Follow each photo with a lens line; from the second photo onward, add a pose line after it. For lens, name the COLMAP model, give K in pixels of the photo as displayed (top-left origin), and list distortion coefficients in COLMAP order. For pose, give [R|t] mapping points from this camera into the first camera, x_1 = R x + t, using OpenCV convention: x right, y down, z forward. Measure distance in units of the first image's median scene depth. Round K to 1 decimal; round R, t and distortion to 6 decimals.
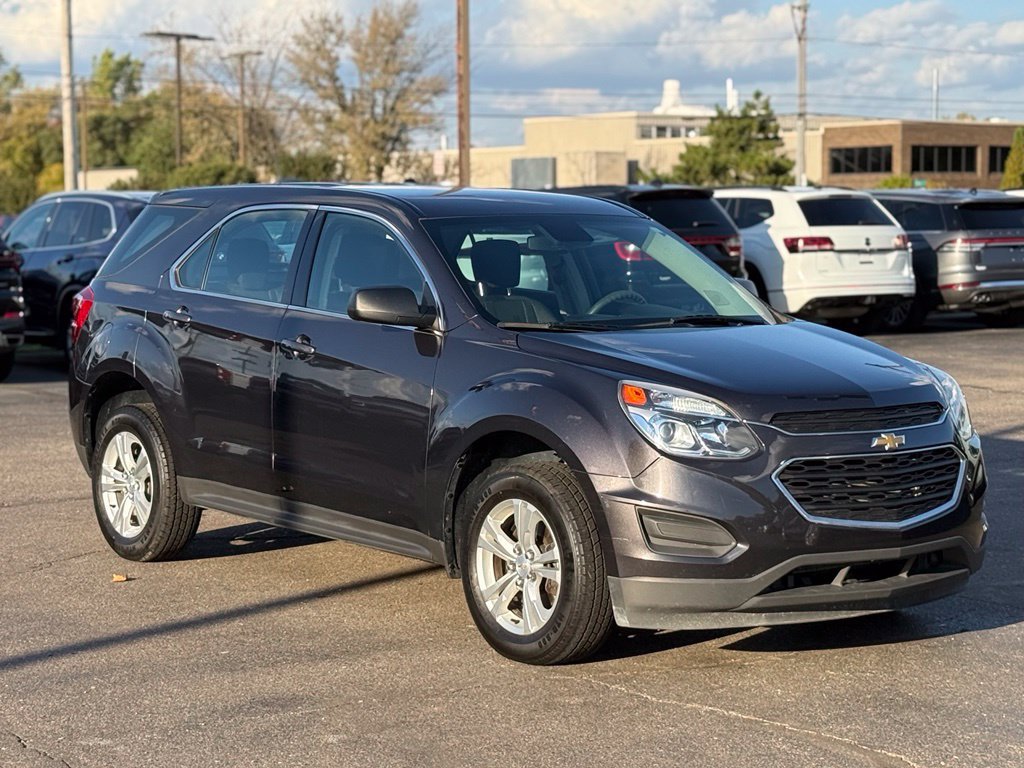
lens RADIAL K [[2560.4, 0, 434.3], [0, 2560.4, 403.7], [0, 0, 1]] dist [0.219793, -0.642990]
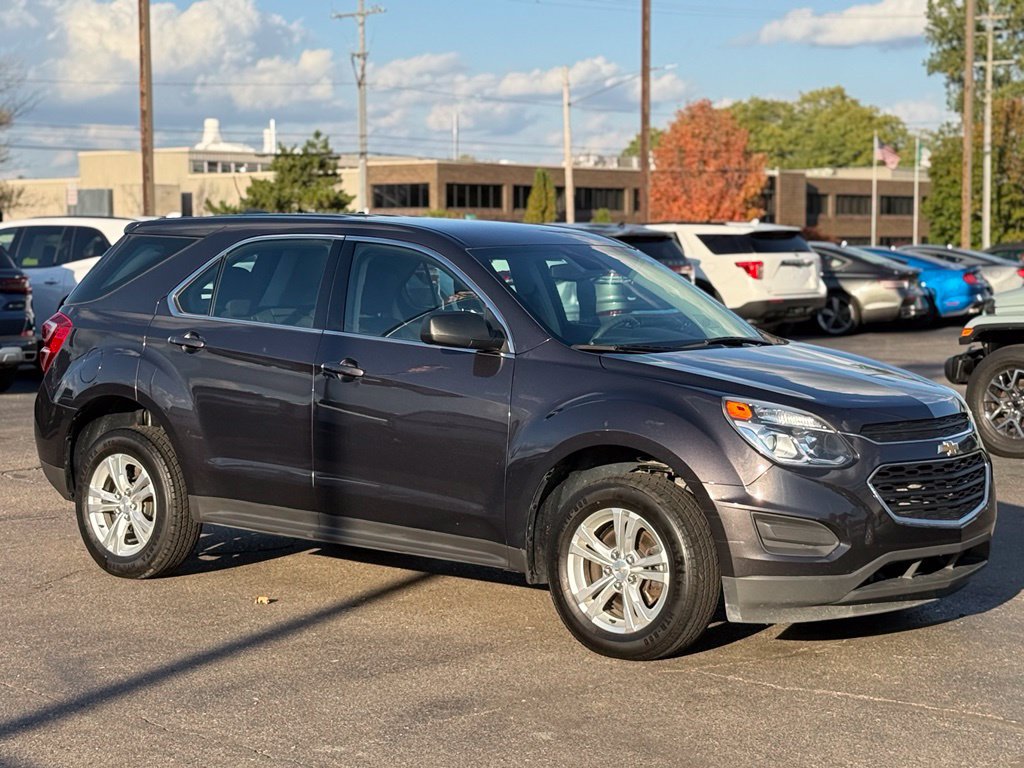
lens RADIAL K [[2396.7, 0, 489.1], [0, 2396.7, 384.2], [0, 0, 1]] dist [0.148292, 0.091596]
pose [[0.968071, -0.011278, 0.250424, -0.106649], [0.015101, 0.999797, -0.013348, -0.000885], [-0.250223, 0.016703, 0.968044, 0.012793]]
